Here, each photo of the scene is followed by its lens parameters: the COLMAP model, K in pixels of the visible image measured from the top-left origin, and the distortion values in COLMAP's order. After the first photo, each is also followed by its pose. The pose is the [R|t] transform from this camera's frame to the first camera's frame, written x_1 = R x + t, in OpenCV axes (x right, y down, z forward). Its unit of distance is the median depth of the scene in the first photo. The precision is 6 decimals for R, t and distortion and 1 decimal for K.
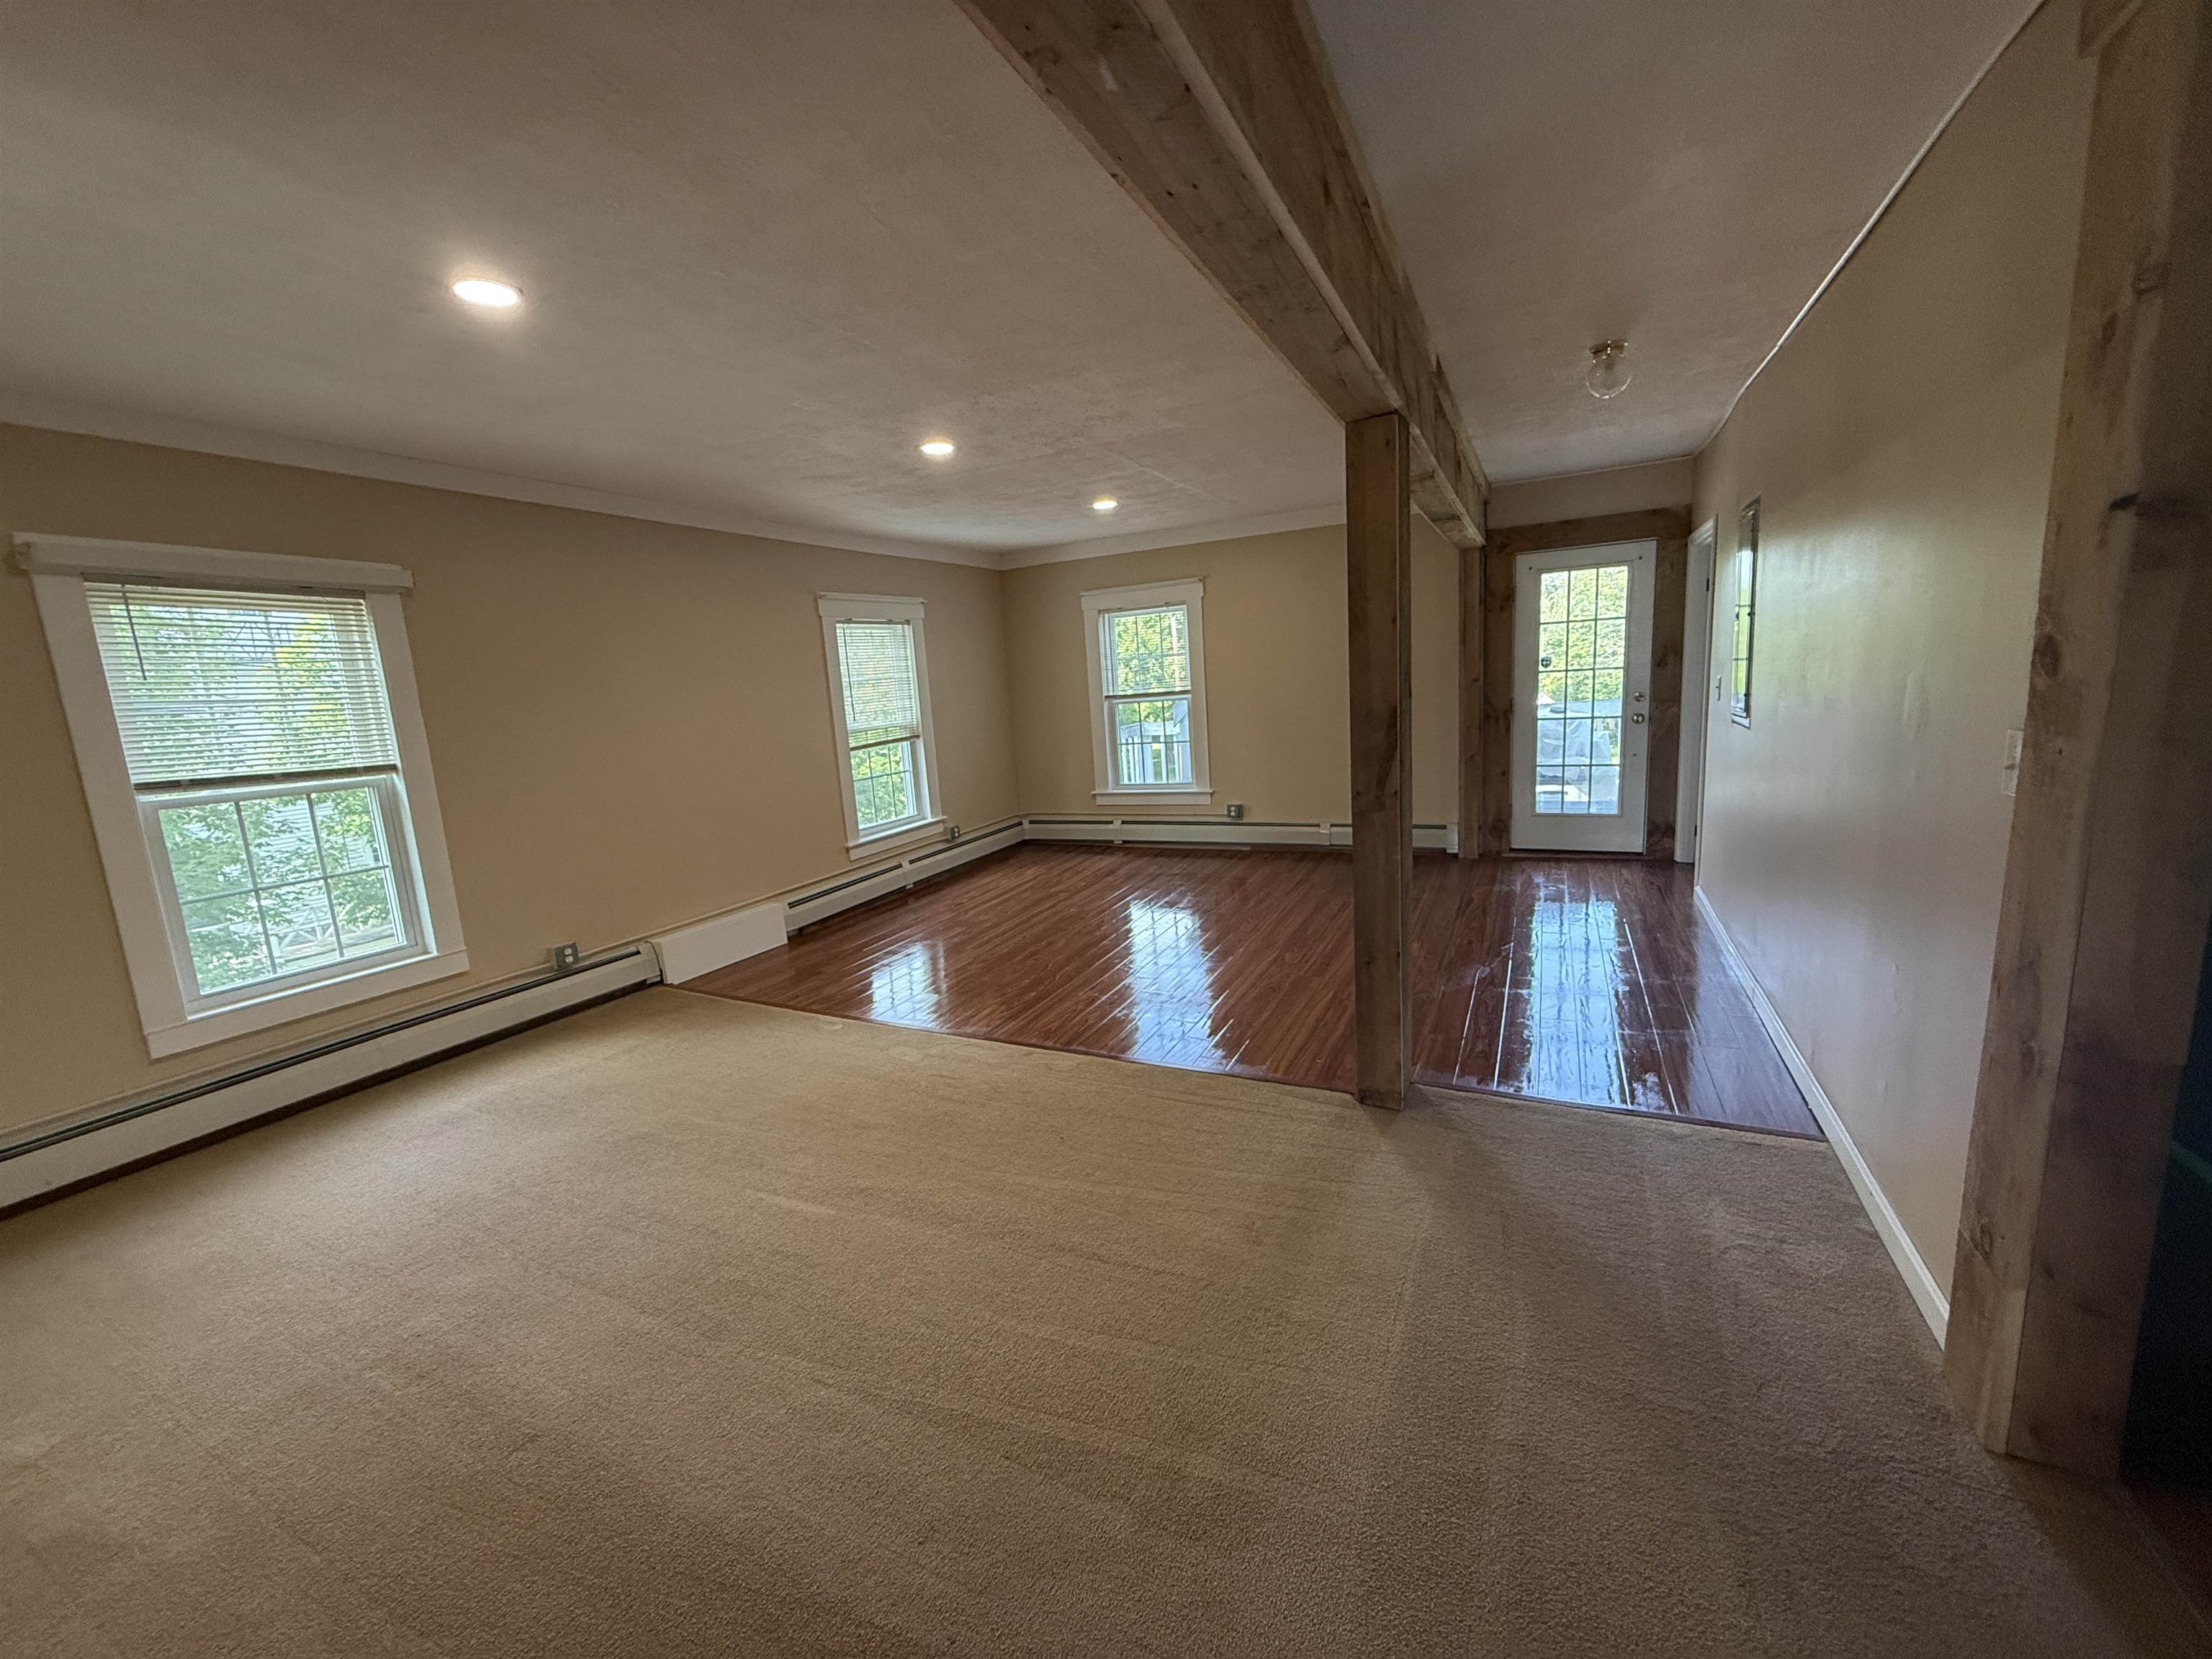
lens RADIAL K [[885.3, 0, 1110.5], [0, 885.3, 823.8], [0, 0, 1]] dist [-0.004791, 0.003043]
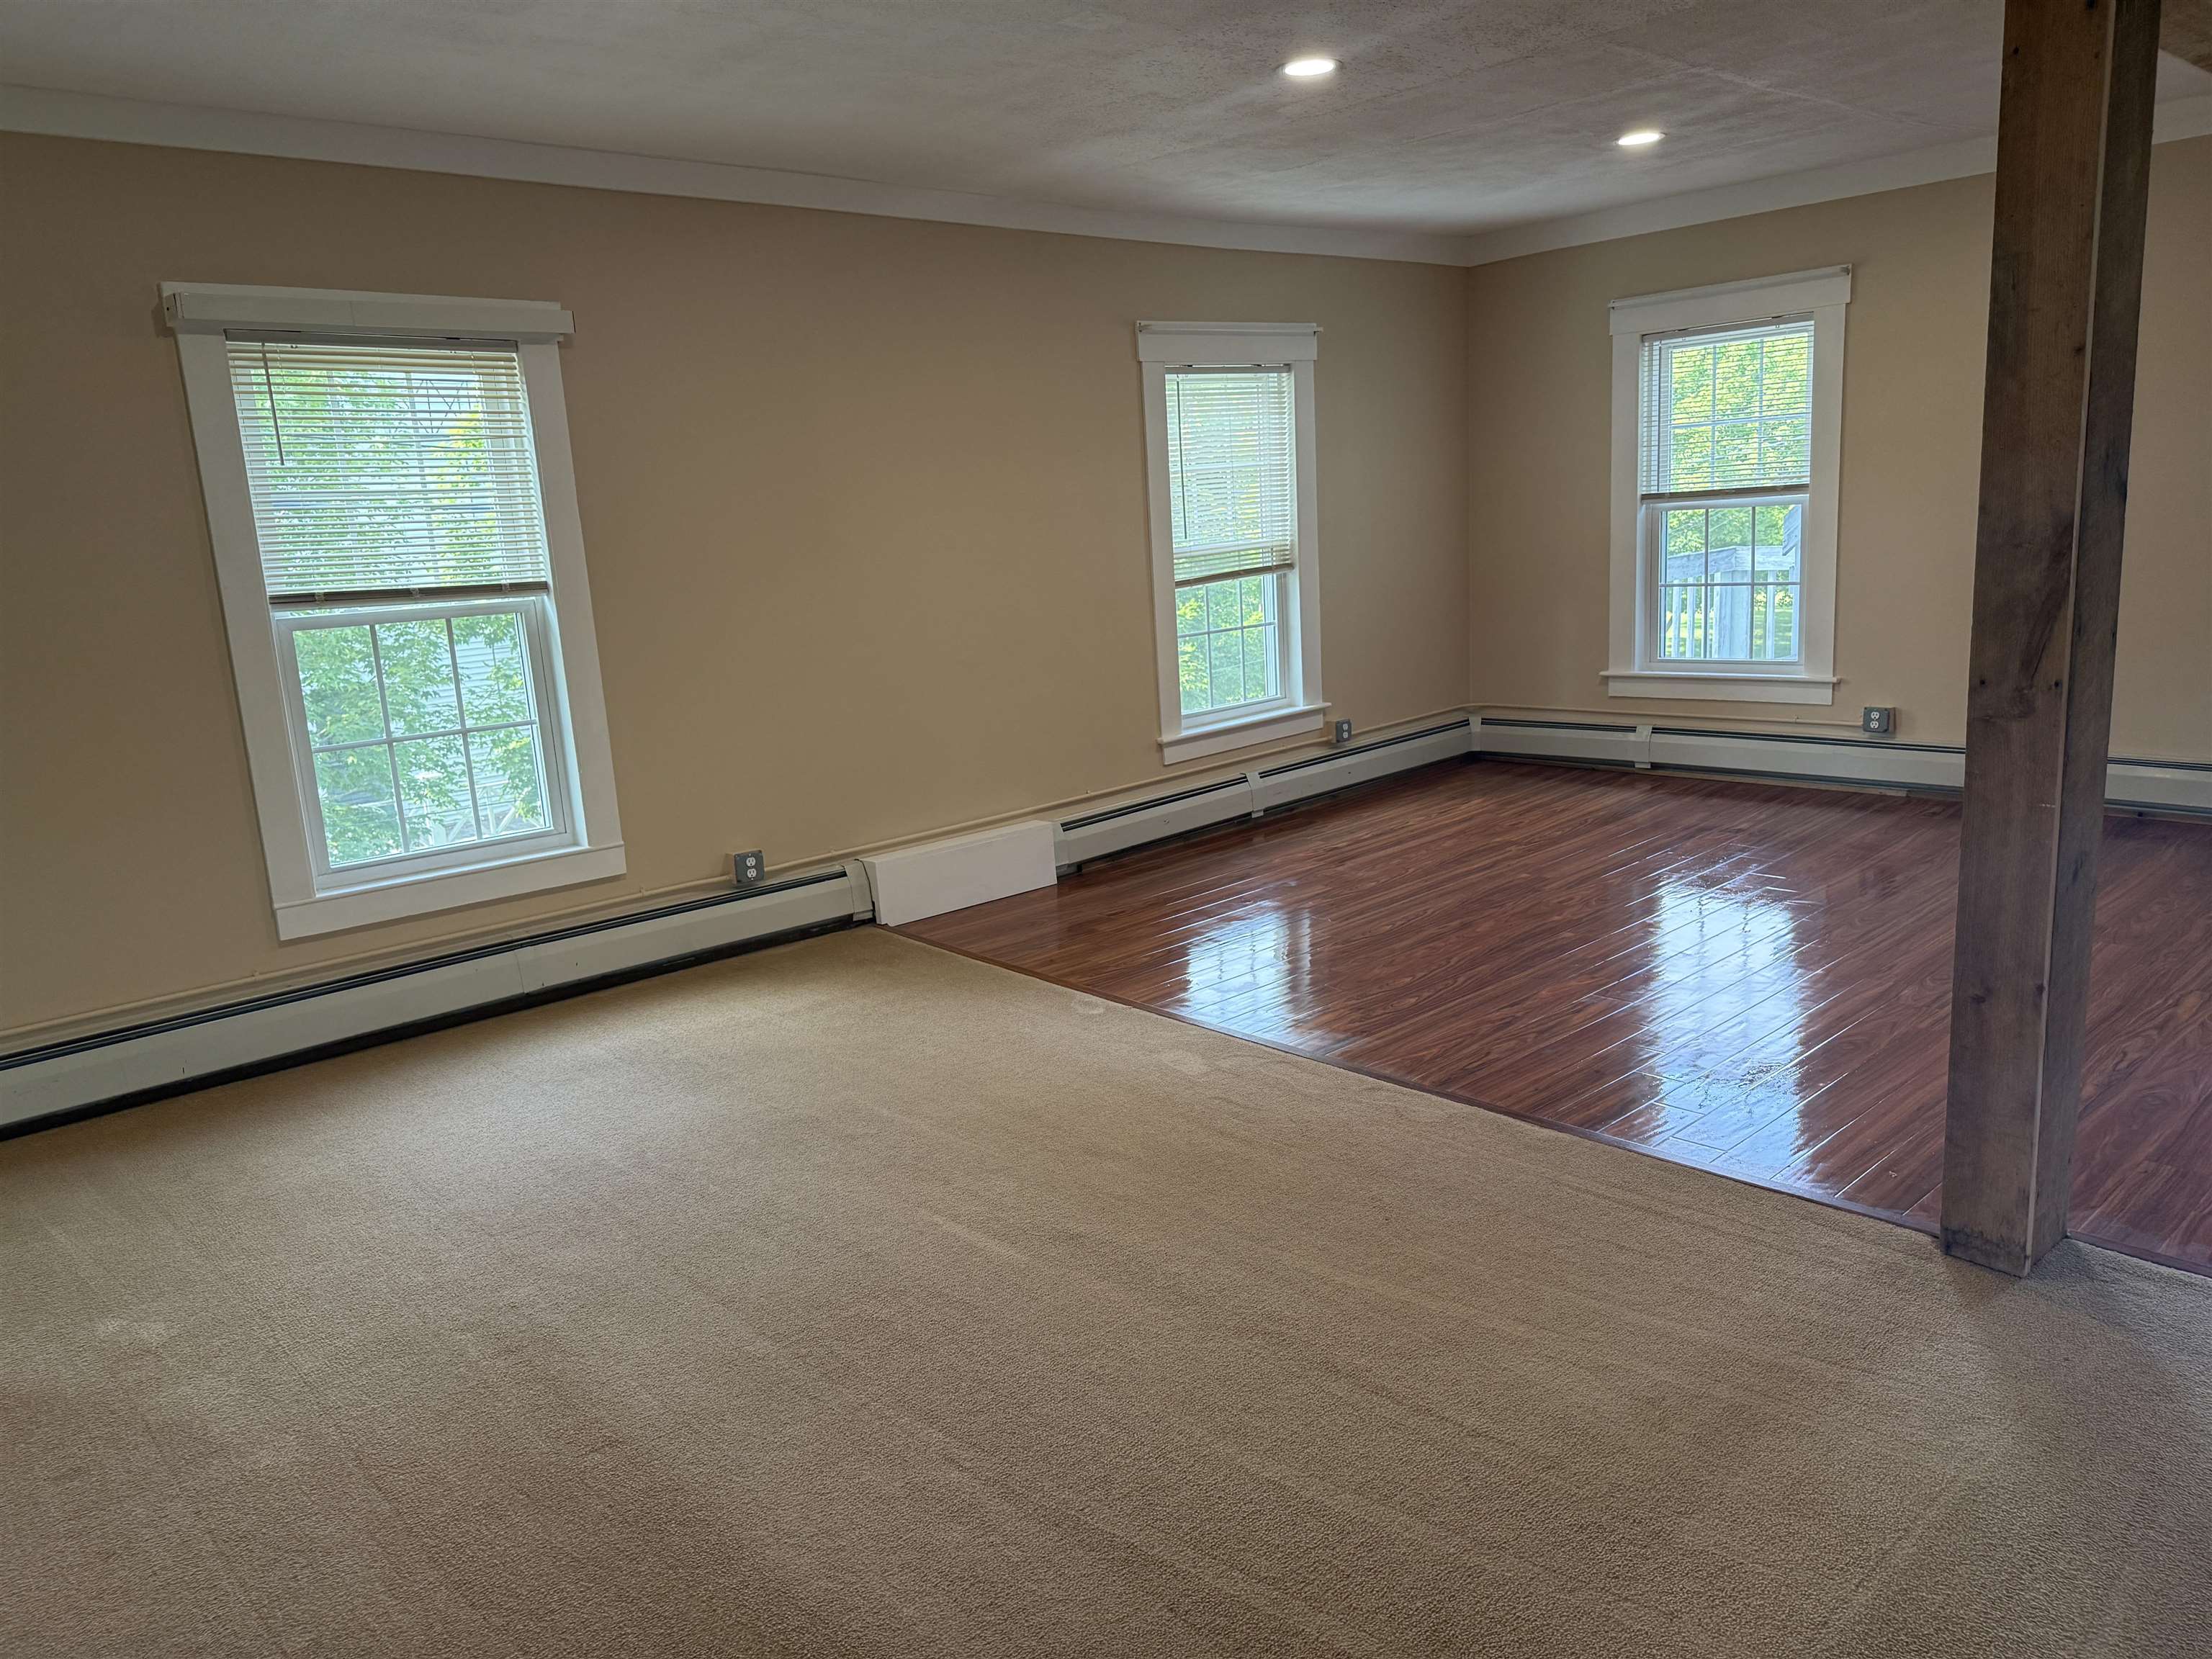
lens RADIAL K [[1567.0, 0, 1126.4], [0, 1567.0, 826.6], [0, 0, 1]] dist [0.051570, -0.055852]
pose [[0.935131, 0.080009, -0.345151, 0.111624], [-0.057655, 0.995548, 0.074570, 0.009049], [0.349580, -0.049833, 0.935580, -0.067448]]
